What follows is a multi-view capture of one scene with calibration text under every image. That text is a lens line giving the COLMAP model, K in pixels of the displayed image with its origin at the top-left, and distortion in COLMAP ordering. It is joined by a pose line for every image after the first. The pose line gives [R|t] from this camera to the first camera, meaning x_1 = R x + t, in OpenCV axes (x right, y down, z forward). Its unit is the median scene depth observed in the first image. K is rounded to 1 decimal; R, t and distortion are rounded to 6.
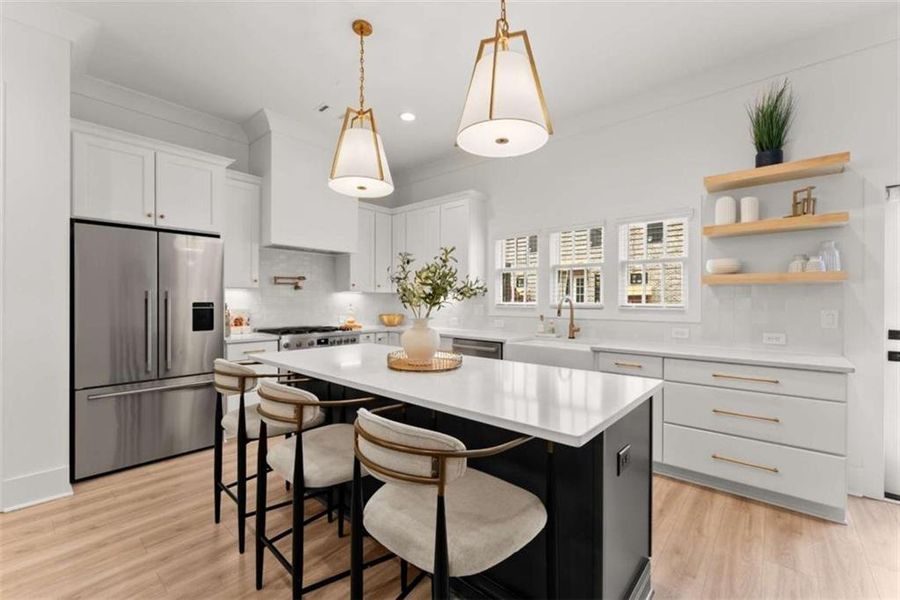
lens RADIAL K [[366.9, 0, 467.2], [0, 366.9, 302.9], [0, 0, 1]] dist [0.000406, -0.000452]
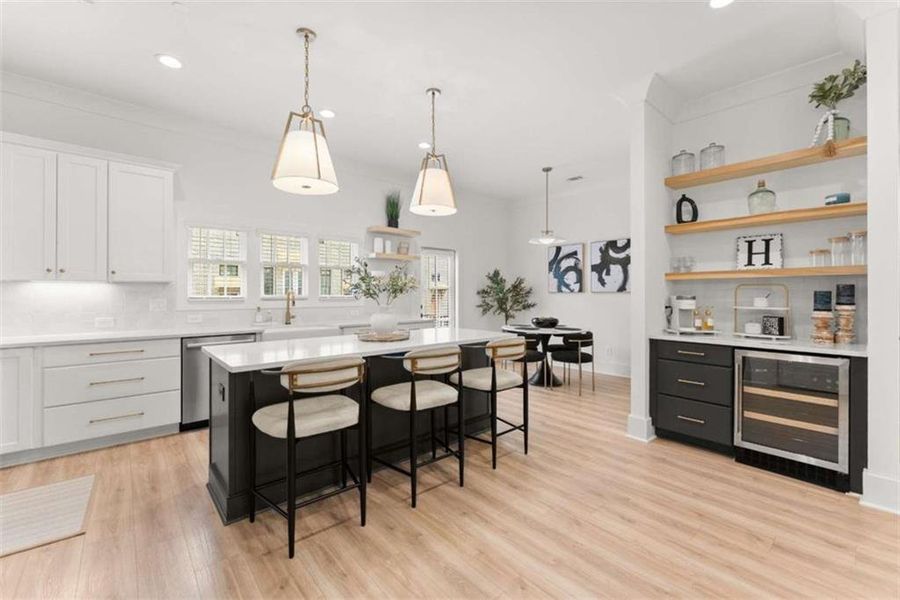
lens RADIAL K [[366.9, 0, 455.4], [0, 366.9, 297.4], [0, 0, 1]] dist [0.000406, -0.000452]
pose [[0.136509, -0.013998, 0.990540, -1.162764], [0.004999, 0.999897, 0.013441, -0.010040], [-0.990626, 0.003117, 0.136565, 0.379158]]
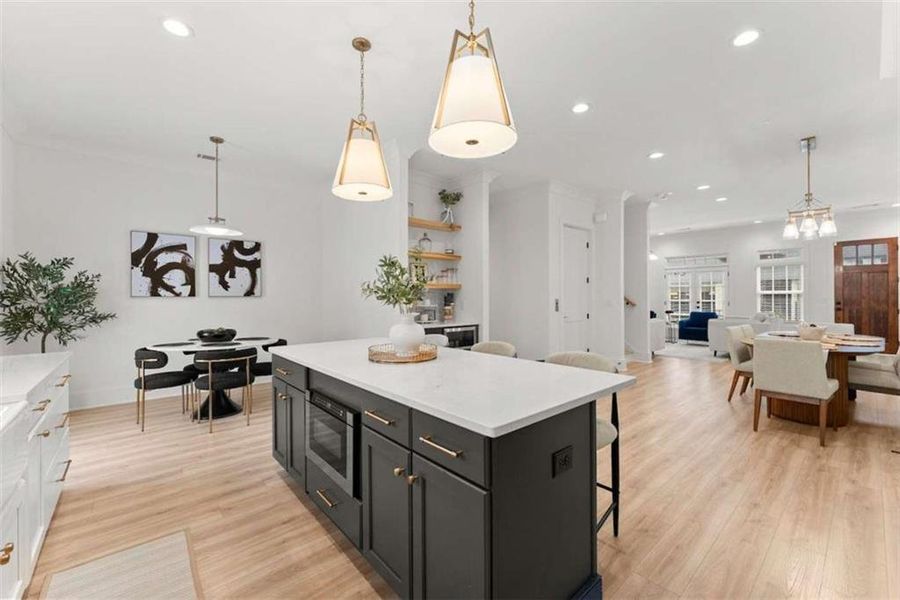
lens RADIAL K [[366.9, 0, 449.2], [0, 366.9, 294.6], [0, 0, 1]] dist [0.000406, -0.000452]
pose [[-0.988076, 0.002411, 0.153945, -0.329111], [0.001695, 0.999987, -0.004779, -0.005862], [-0.153955, -0.004461, -0.988068, 1.550697]]
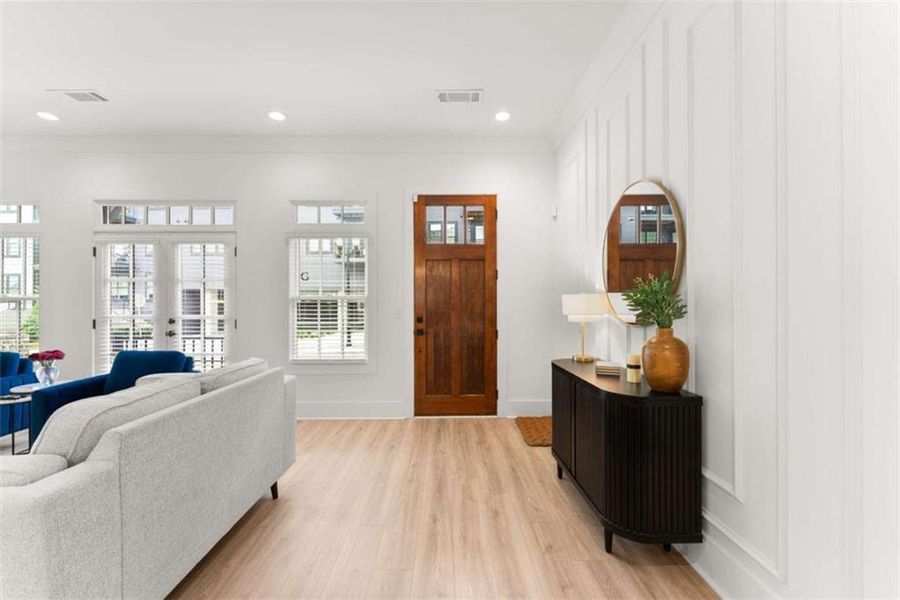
lens RADIAL K [[366.9, 0, 449.2], [0, 366.9, 302.0], [0, 0, 1]] dist [0.000406, -0.000452]
pose [[-0.758783, -0.002757, -0.651337, -2.236975], [0.002898, 0.999967, -0.007609, -0.005479], [0.651337, -0.007661, -0.758750, -0.825556]]
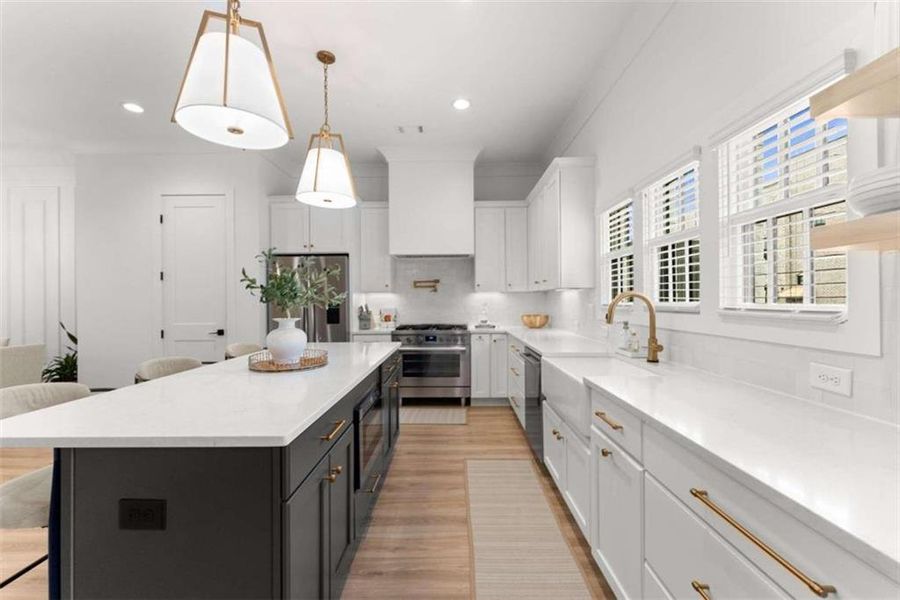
lens RADIAL K [[366.9, 0, 448.2], [0, 366.9, 303.4], [0, 0, 1]] dist [0.000406, -0.000452]
pose [[0.637415, -0.001991, -0.770518, 0.722727], [0.003517, 0.999994, 0.000325, 0.000865], [0.770513, -0.002917, 0.637418, 0.503372]]
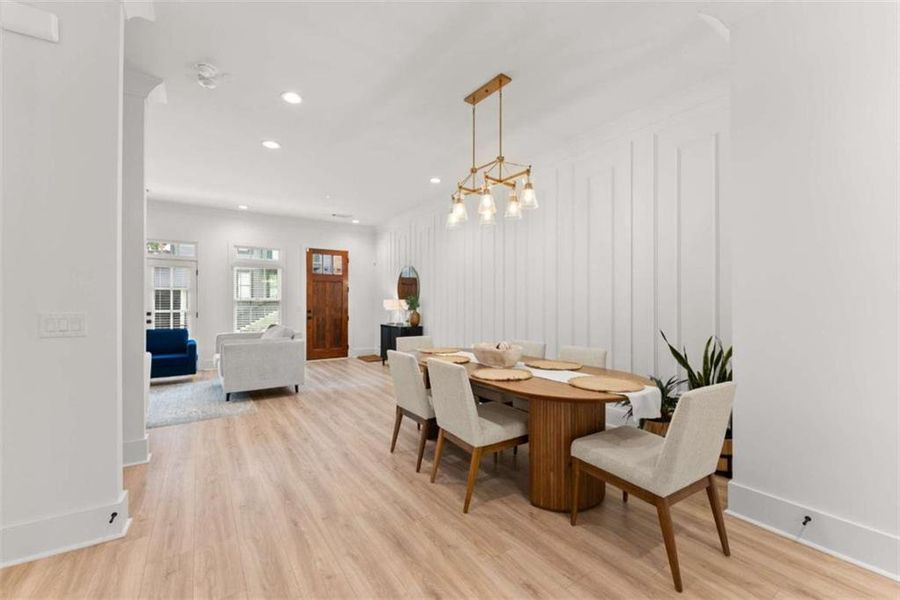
lens RADIAL K [[366.9, 0, 456.6], [0, 366.9, 304.1], [0, 0, 1]] dist [0.000406, -0.000452]
pose [[-0.259425, 0.001383, -0.965762, -0.511554], [0.002536, 0.999997, 0.000751, -0.003012], [0.965760, -0.002254, -0.259427, -0.104705]]
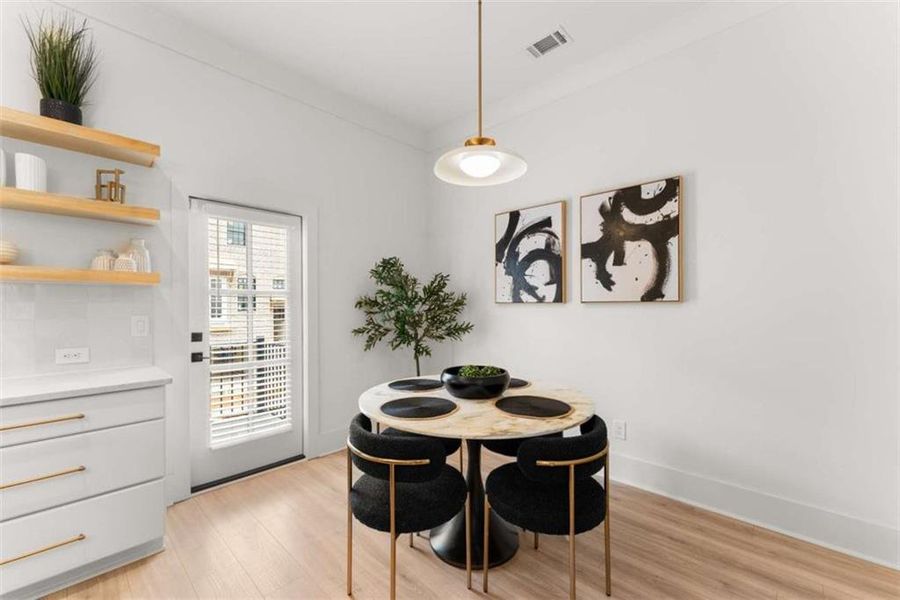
lens RADIAL K [[366.9, 0, 454.6], [0, 366.9, 307.6], [0, 0, 1]] dist [0.000406, -0.000452]
pose [[0.050033, -0.008606, 0.998711, 0.118879], [0.005969, 0.999948, 0.008317, -0.003480], [-0.998730, 0.005545, 0.050081, 0.171097]]
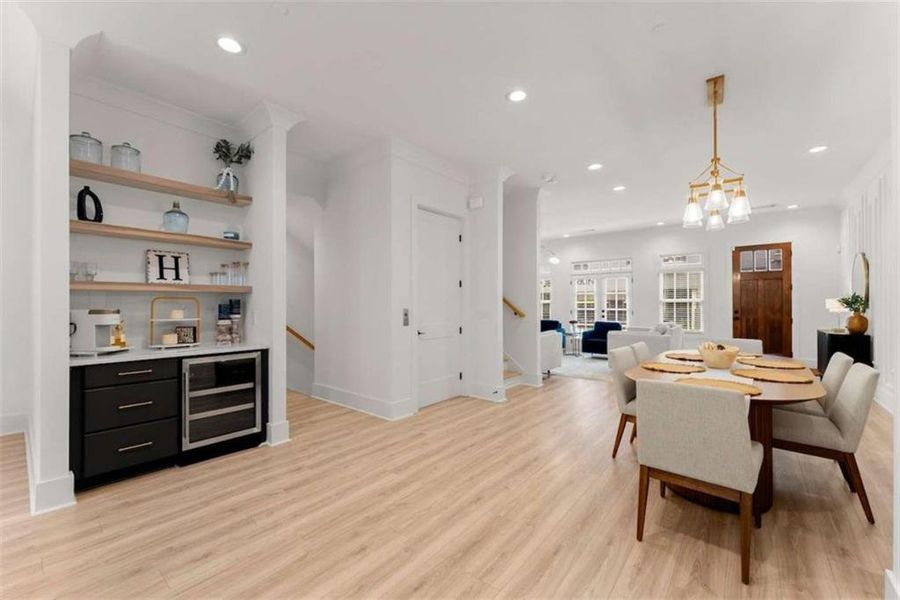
lens RADIAL K [[366.9, 0, 449.6], [0, 366.9, 301.6], [0, 0, 1]] dist [0.000406, -0.000452]
pose [[-0.999914, 0.000494, -0.013082, -0.802370], [0.000585, 0.999976, -0.006973, -0.007827], [0.013078, -0.006980, -0.999890, 0.843342]]
